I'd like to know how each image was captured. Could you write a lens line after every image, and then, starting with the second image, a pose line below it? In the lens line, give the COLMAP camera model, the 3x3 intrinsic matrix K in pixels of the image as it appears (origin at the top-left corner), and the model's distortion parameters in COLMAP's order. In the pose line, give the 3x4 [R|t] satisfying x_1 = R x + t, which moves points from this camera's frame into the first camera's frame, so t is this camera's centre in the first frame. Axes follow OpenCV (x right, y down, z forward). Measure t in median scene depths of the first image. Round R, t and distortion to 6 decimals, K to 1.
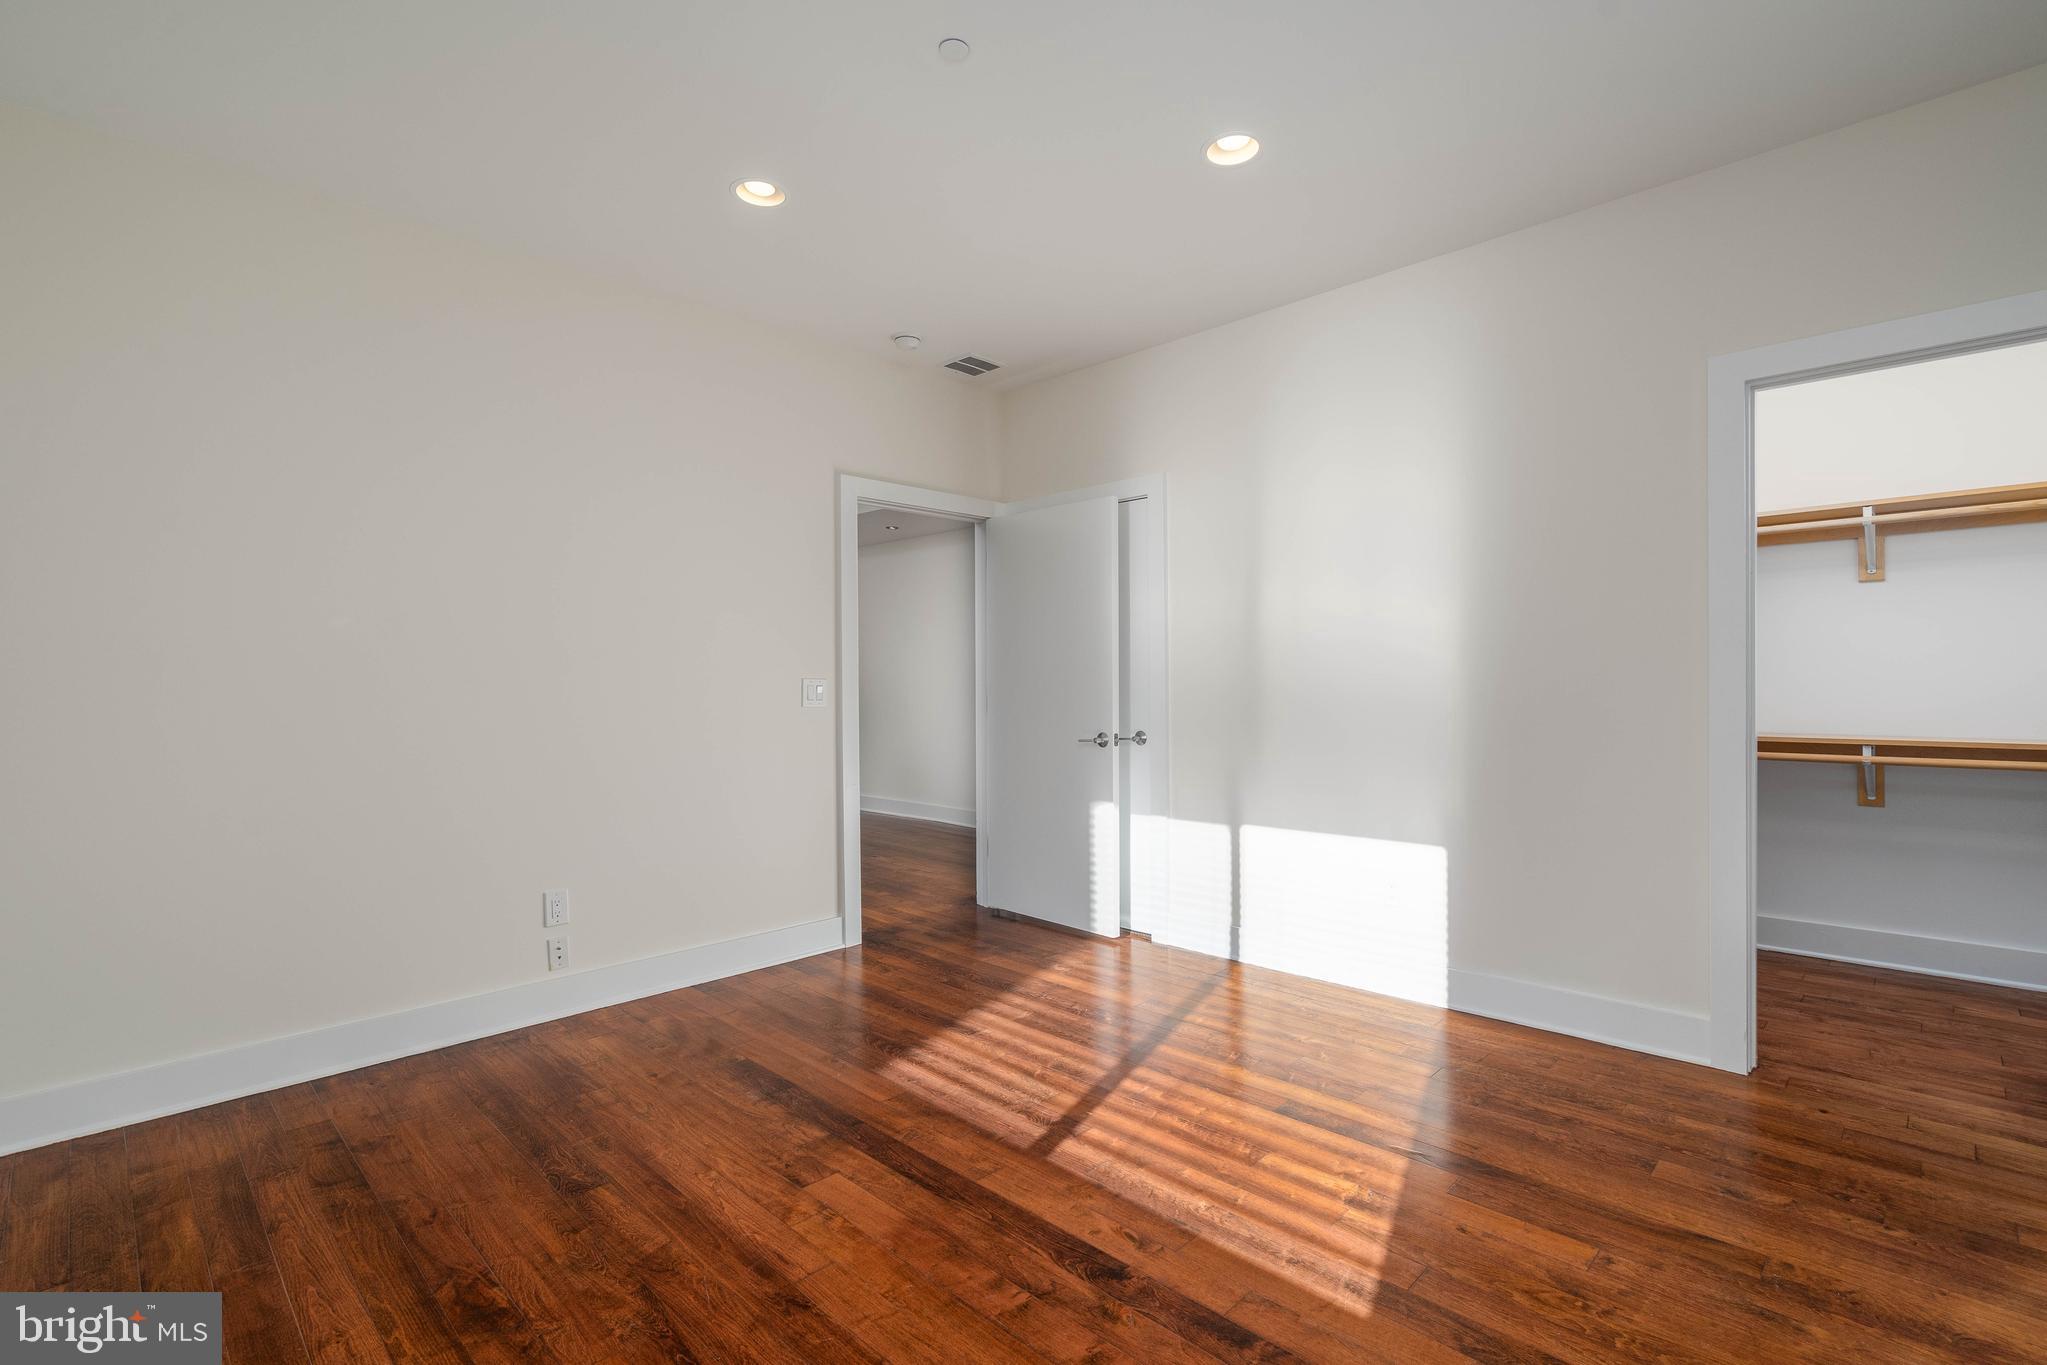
lens RADIAL K [[950.1, 0, 1023.4], [0, 950.1, 683.5], [0, 0, 1]] dist [-0.005456, -0.000854]
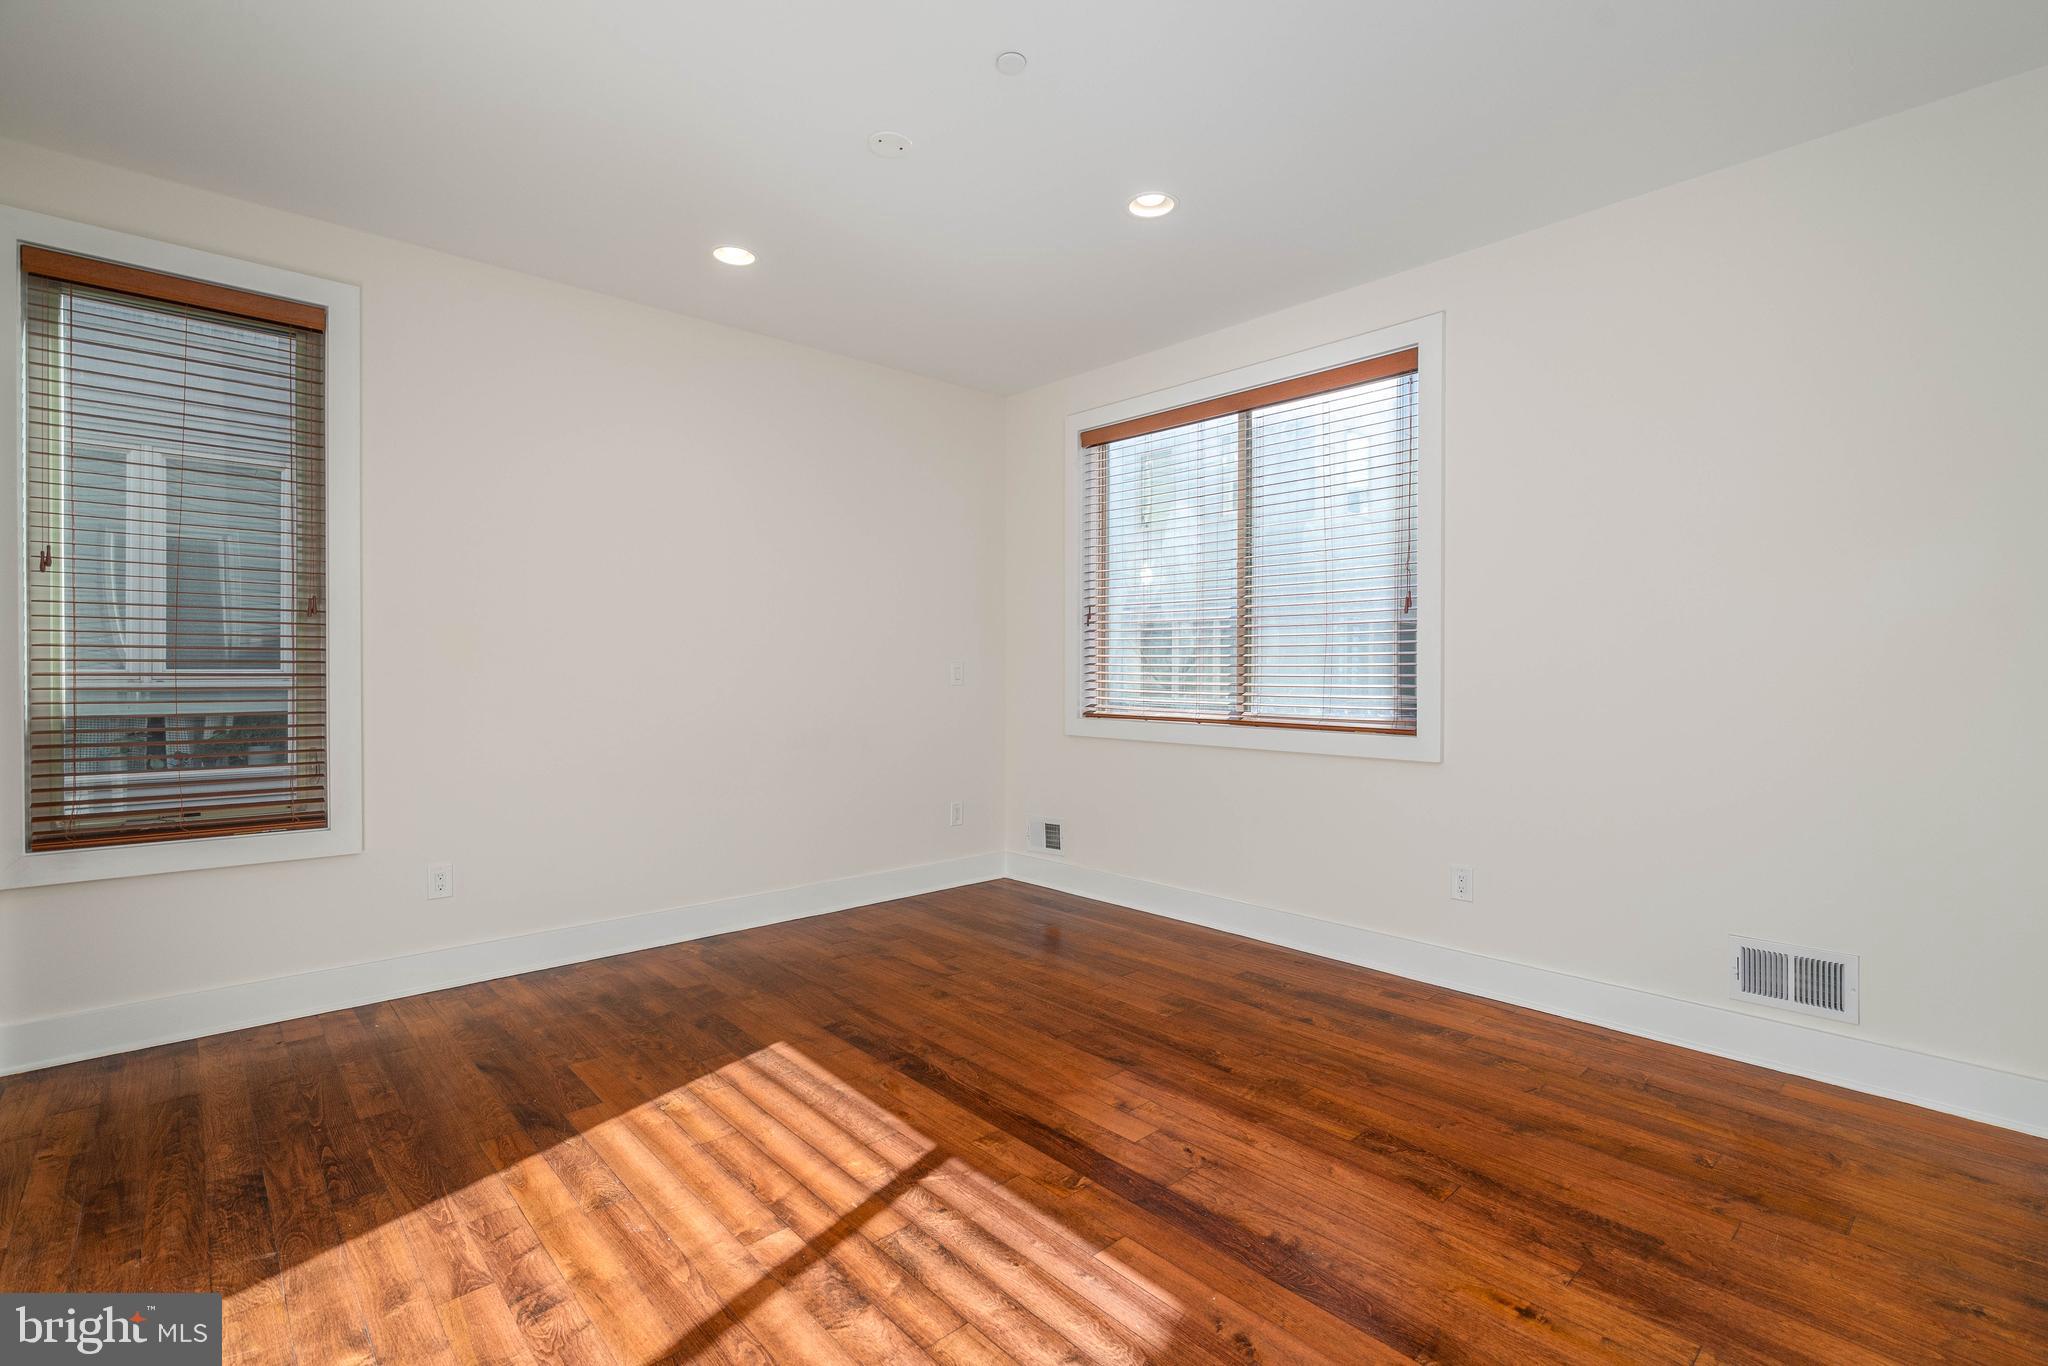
lens RADIAL K [[950.6, 0, 1024.6], [0, 950.6, 676.8], [0, 0, 1]] dist [-0.005456, -0.000854]
pose [[-0.998652, 0.009355, 0.051057, -0.137609], [0.010235, 0.999803, 0.016997, -0.005075], [-0.050888, 0.017496, -0.998551, 2.067541]]
